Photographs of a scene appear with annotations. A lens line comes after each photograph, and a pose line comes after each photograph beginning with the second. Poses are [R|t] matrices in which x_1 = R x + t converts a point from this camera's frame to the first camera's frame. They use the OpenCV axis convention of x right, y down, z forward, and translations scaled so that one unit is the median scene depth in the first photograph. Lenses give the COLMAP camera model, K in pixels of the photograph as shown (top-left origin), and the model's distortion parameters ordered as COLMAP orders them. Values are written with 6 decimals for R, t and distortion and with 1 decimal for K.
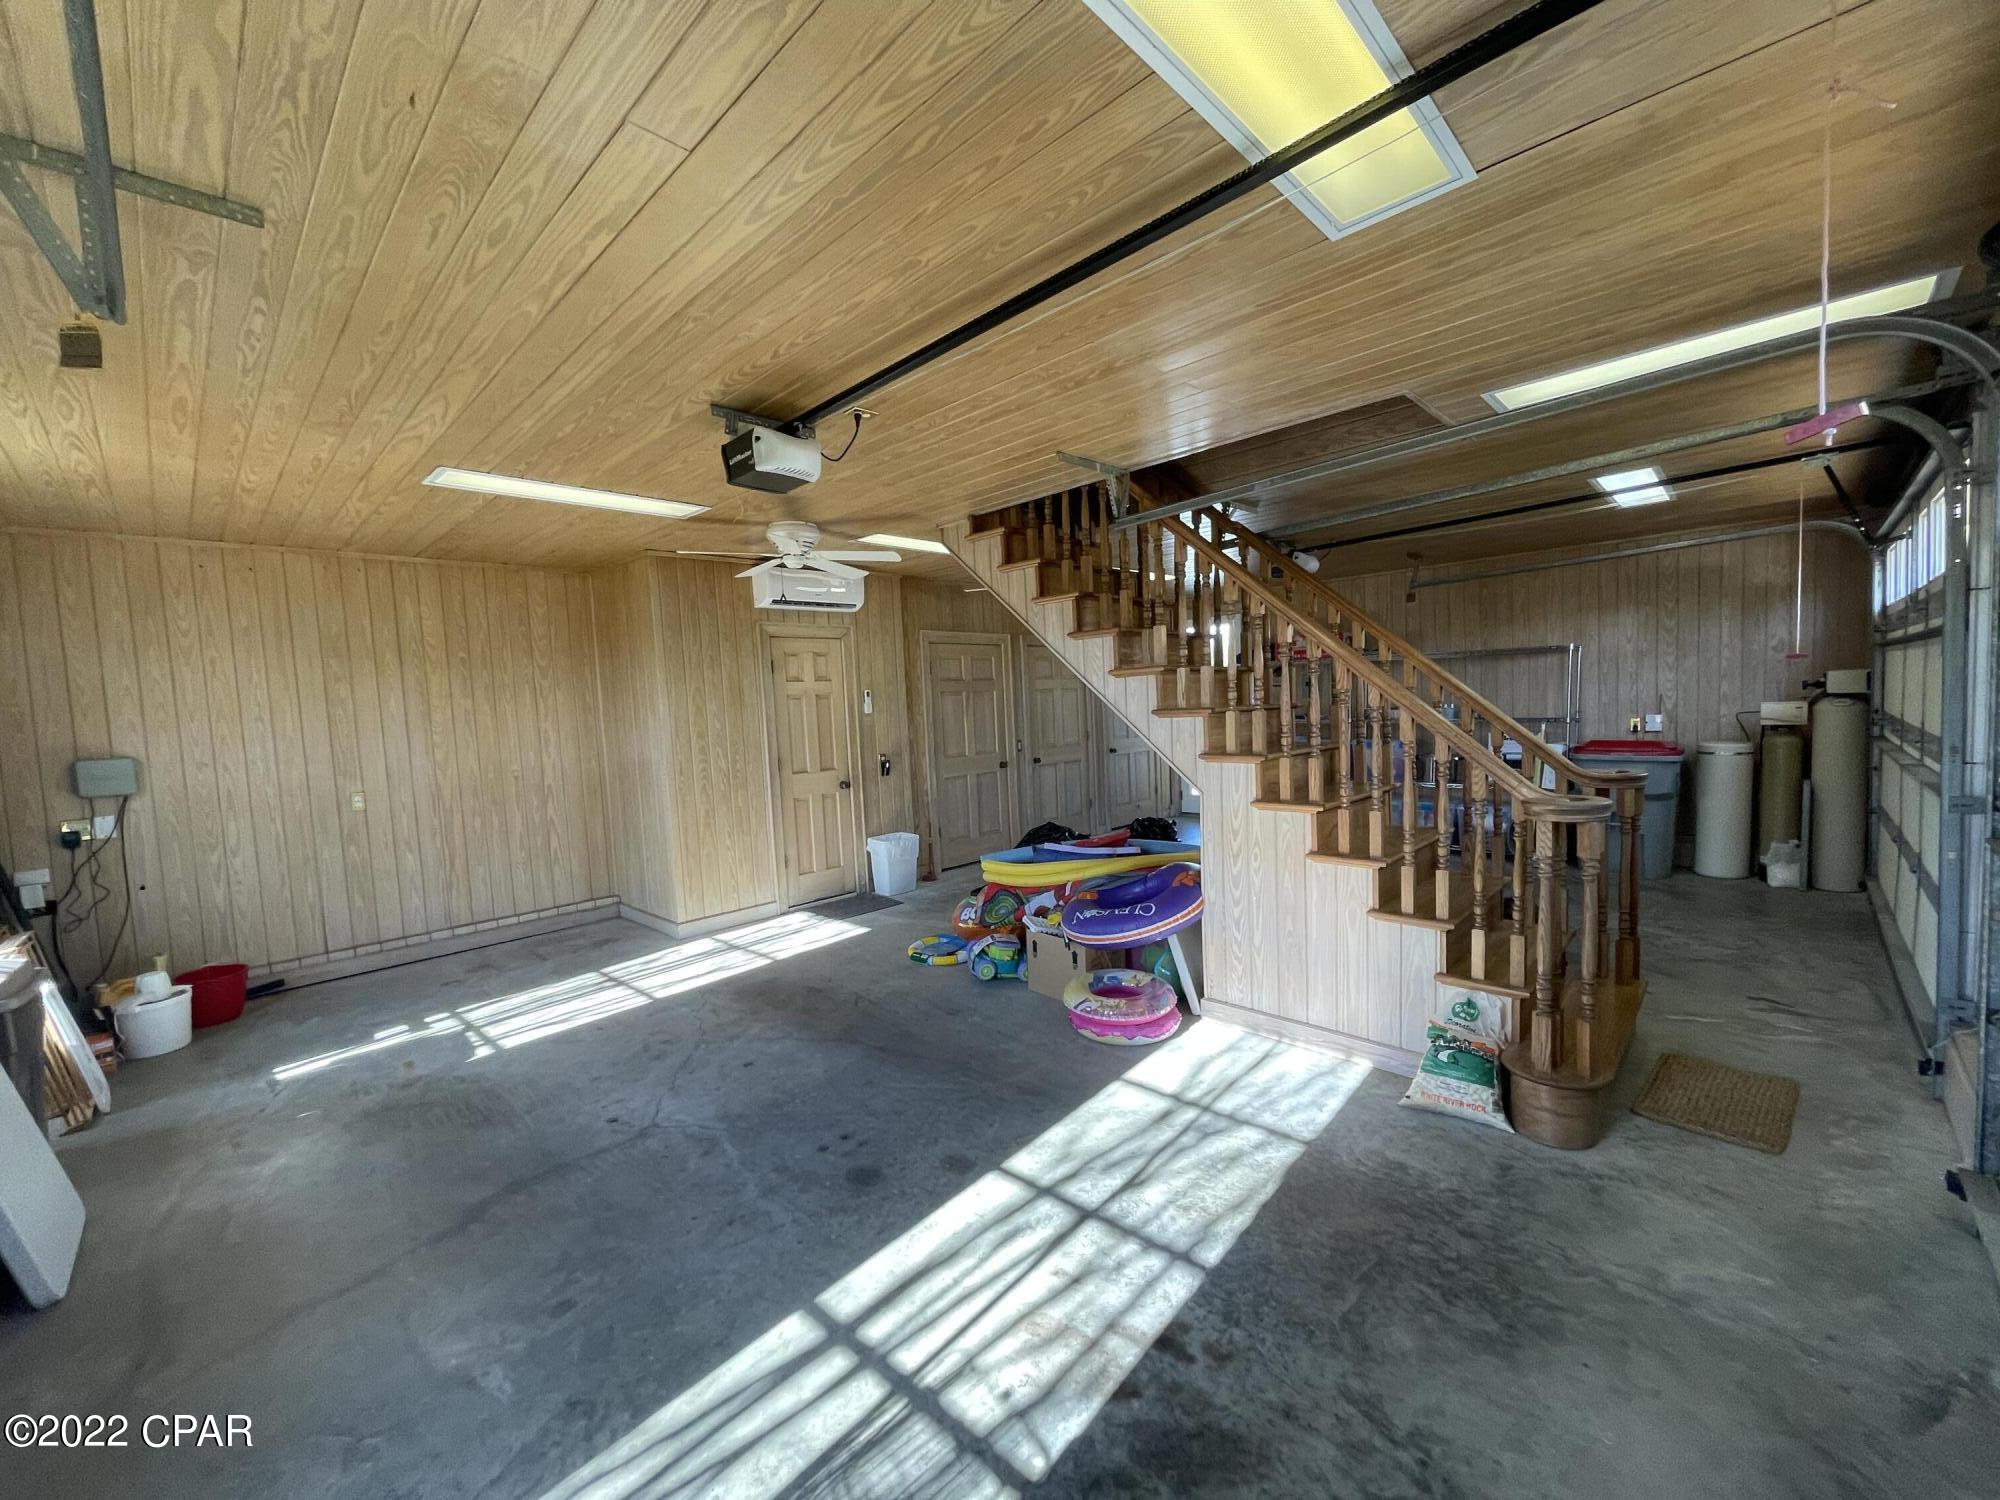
lens RADIAL K [[807.8, 0, 994.9], [0, 807.8, 759.9], [0, 0, 1]] dist [-0.000256, 0.000139]
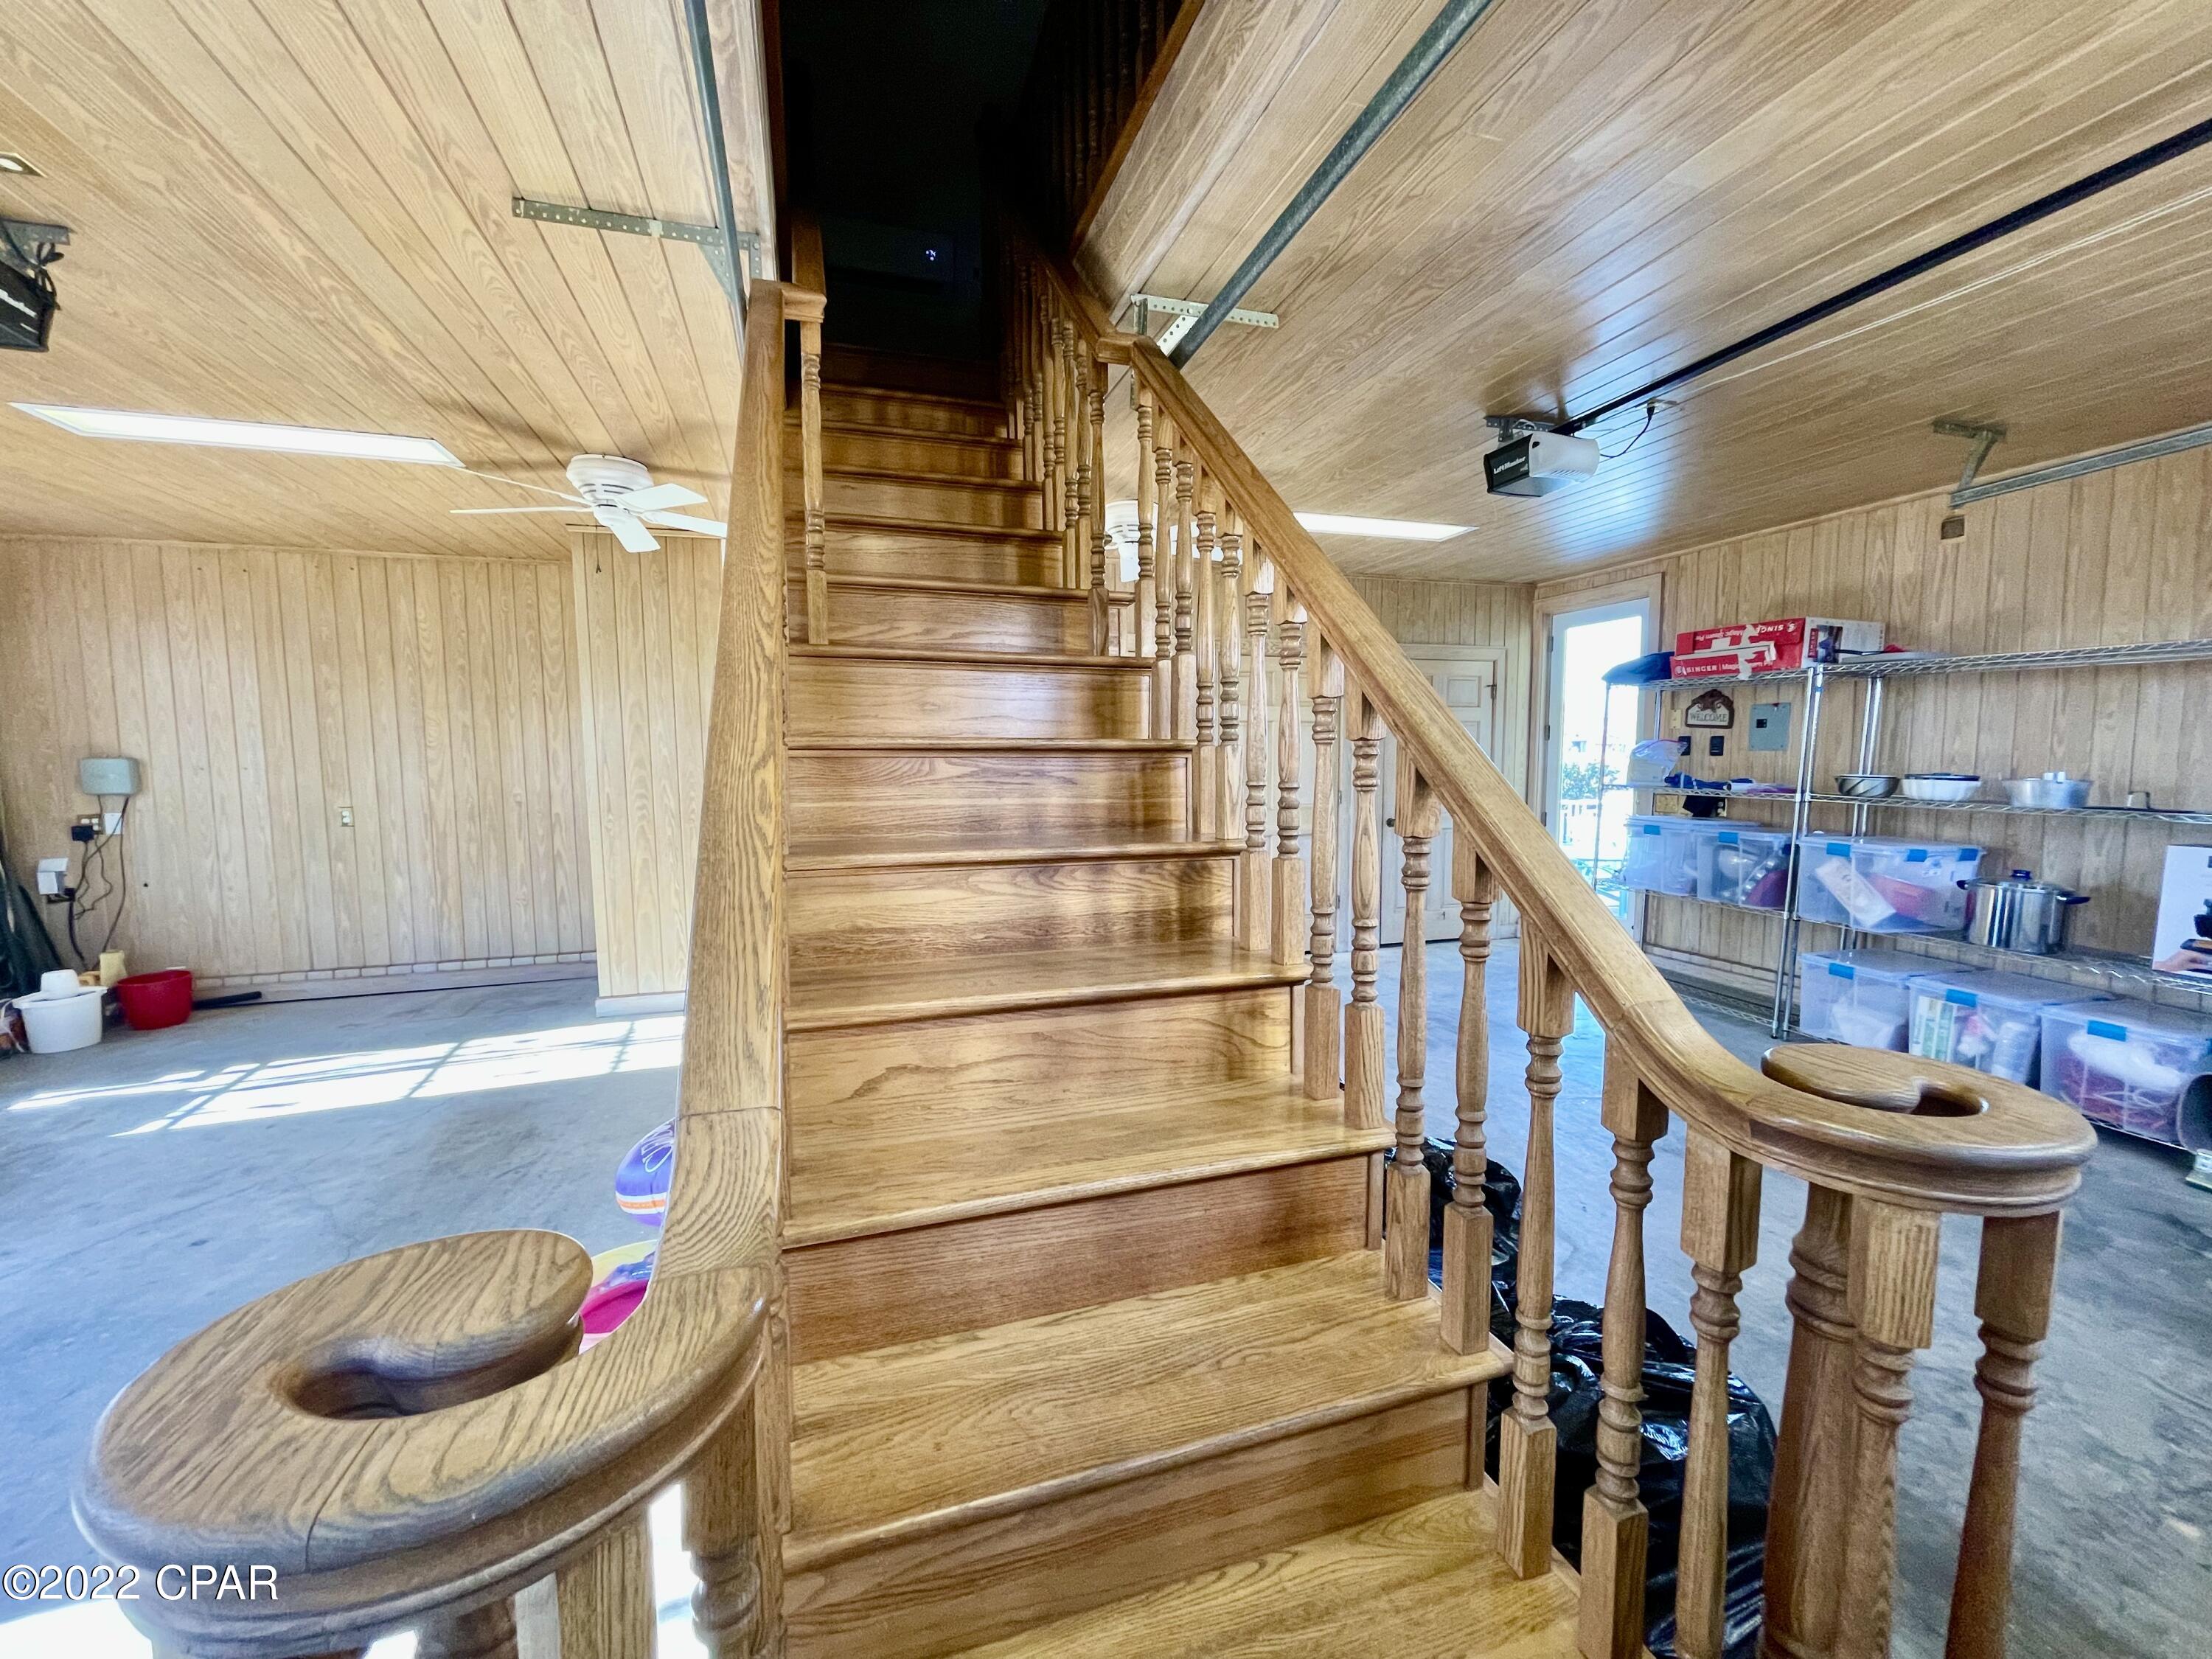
lens RADIAL K [[893.4, 0, 1113.9], [0, 893.4, 831.6], [0, 0, 1]] dist [-0.000256, 0.000139]
pose [[0.888096, 0.080496, -0.452554, 0.526908], [-0.067585, 0.996714, 0.044655, -0.041343], [0.454662, -0.009072, 0.890618, 0.522450]]
